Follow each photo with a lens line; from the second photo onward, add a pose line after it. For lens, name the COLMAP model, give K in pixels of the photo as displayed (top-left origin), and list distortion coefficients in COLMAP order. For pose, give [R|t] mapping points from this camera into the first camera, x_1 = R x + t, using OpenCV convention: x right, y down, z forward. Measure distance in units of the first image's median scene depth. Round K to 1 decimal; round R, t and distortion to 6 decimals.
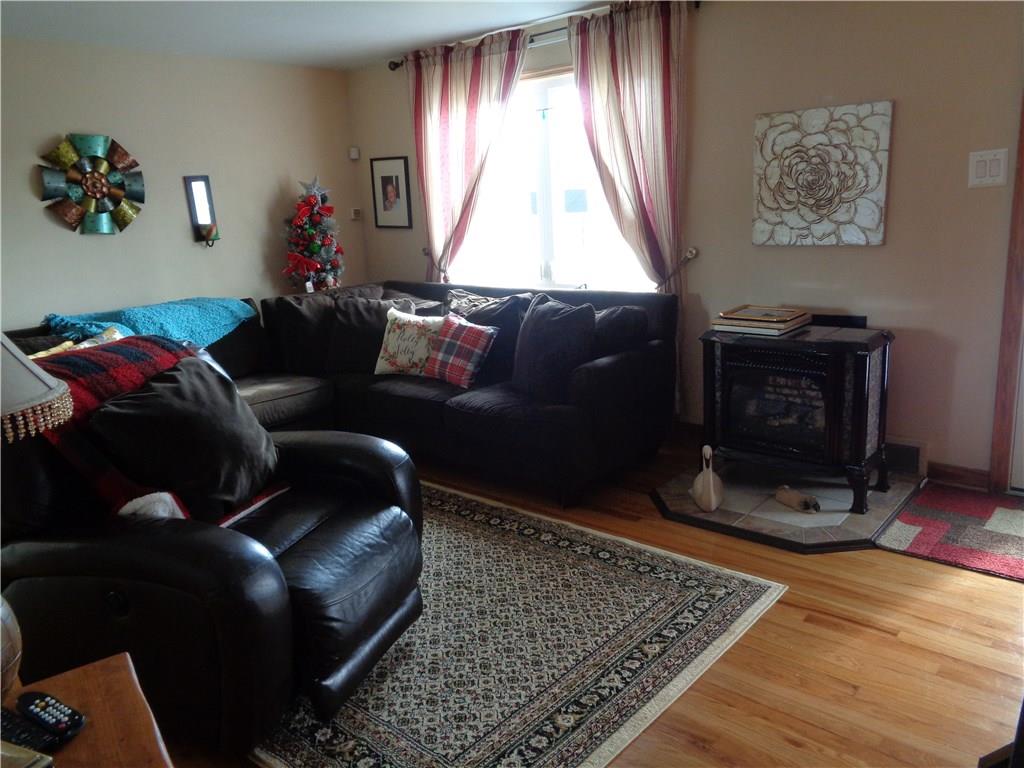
lens RADIAL K [[799.2, 0, 512.0], [0, 799.2, 384.0], [0, 0, 1]] dist [0.032164, 0.000158]
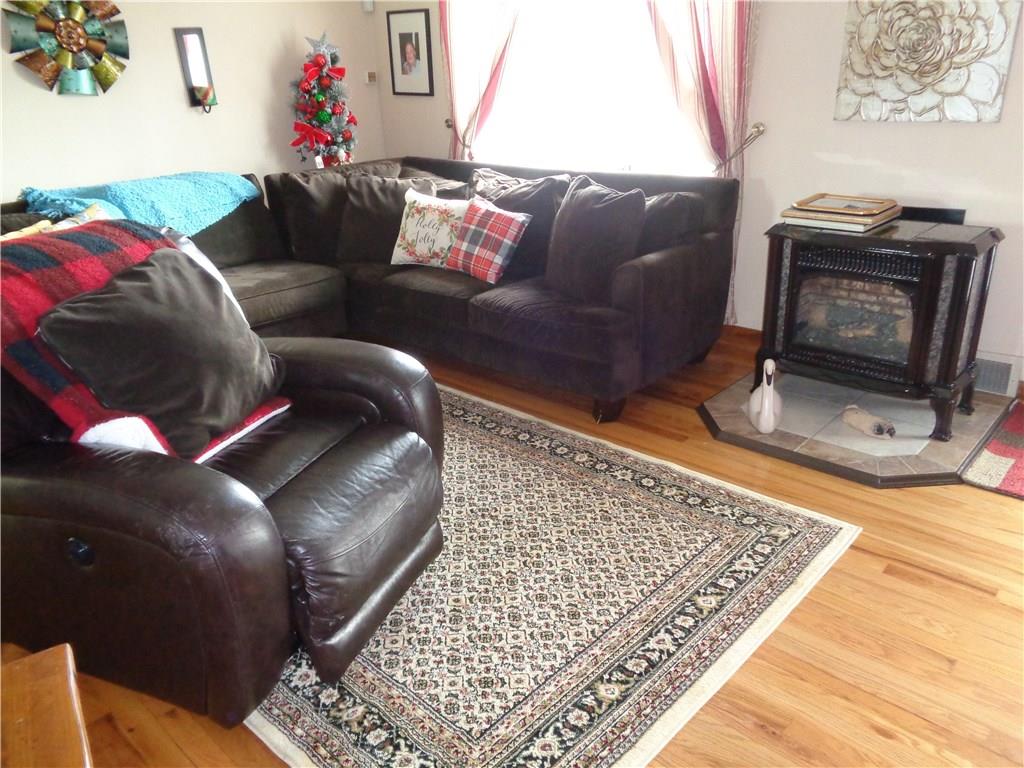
lens RADIAL K [[799.2, 0, 512.0], [0, 799.2, 384.0], [0, 0, 1]] dist [0.032164, 0.000158]
pose [[0.999434, 0.025041, -0.022481, -0.016884], [-0.021478, 0.988945, 0.146718, -0.019194], [0.025907, -0.146152, 0.988923, 0.130304]]
